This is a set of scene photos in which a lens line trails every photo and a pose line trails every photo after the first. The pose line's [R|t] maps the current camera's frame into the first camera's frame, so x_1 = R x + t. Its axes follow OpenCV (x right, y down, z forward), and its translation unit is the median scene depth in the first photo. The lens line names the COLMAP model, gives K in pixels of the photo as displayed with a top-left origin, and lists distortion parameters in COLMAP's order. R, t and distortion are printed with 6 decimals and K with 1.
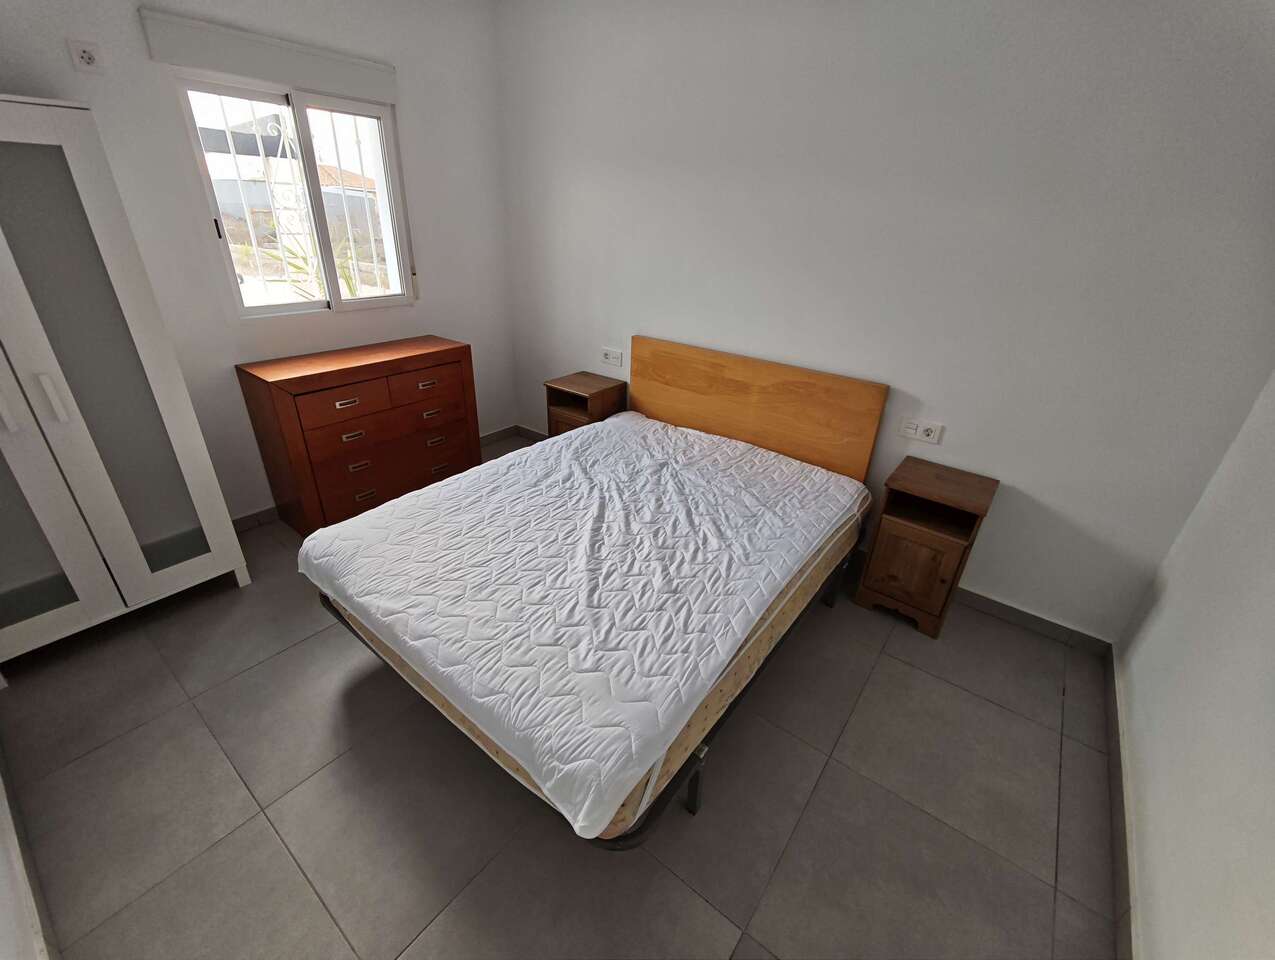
lens RADIAL K [[534.8, 0, 628.8], [0, 534.8, 479.2], [0, 0, 1]] dist [-0.001910, 0.001401]
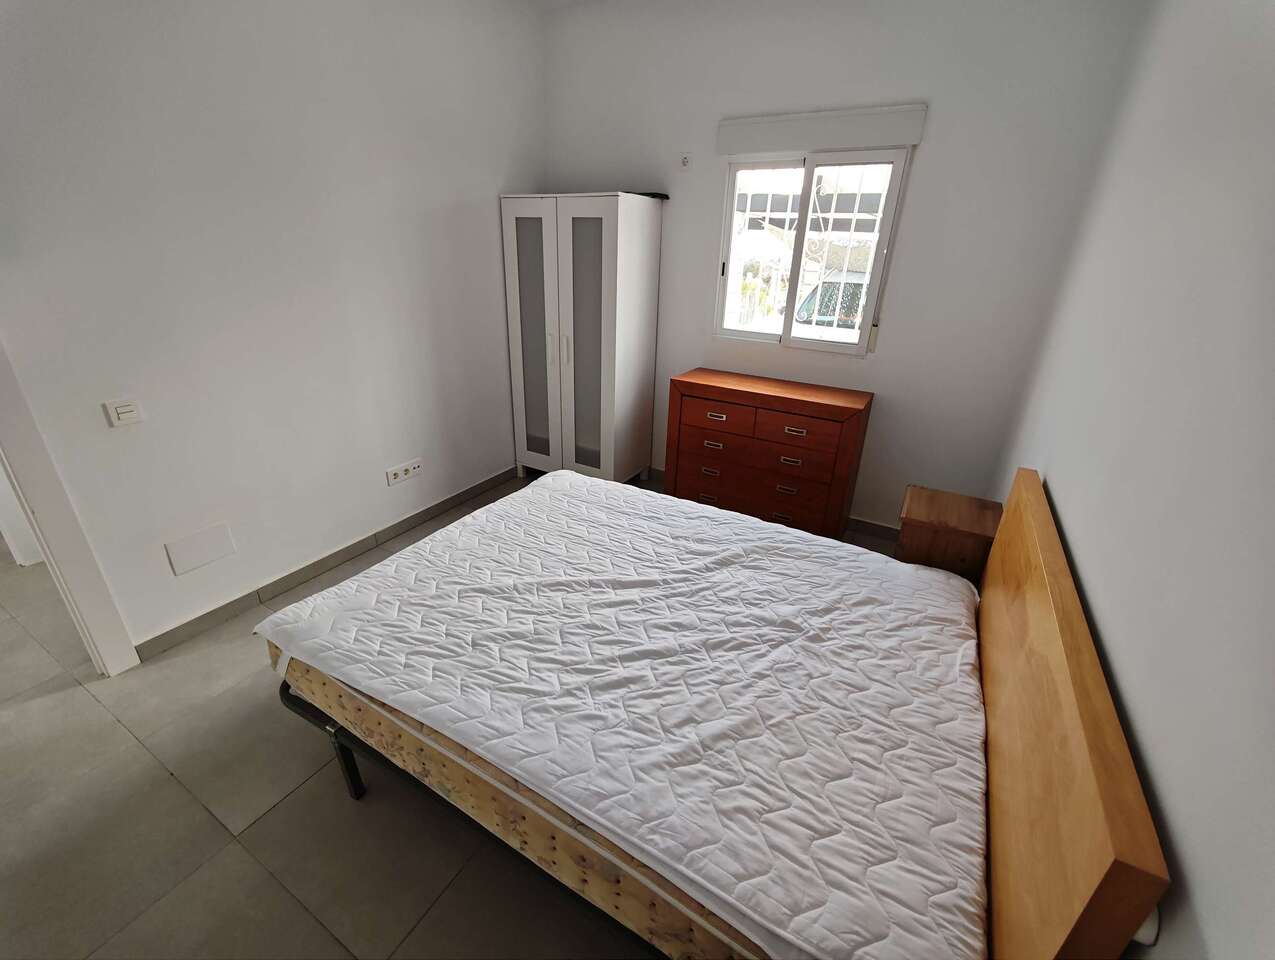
lens RADIAL K [[534.8, 0, 631.8], [0, 534.8, 474.0], [0, 0, 1]] dist [-0.001910, 0.001401]
pose [[0.139843, 0.367667, -0.919383, 0.616132], [-0.460444, 0.846157, 0.268347, -0.291201], [0.876605, 0.385798, 0.287618, 0.619375]]
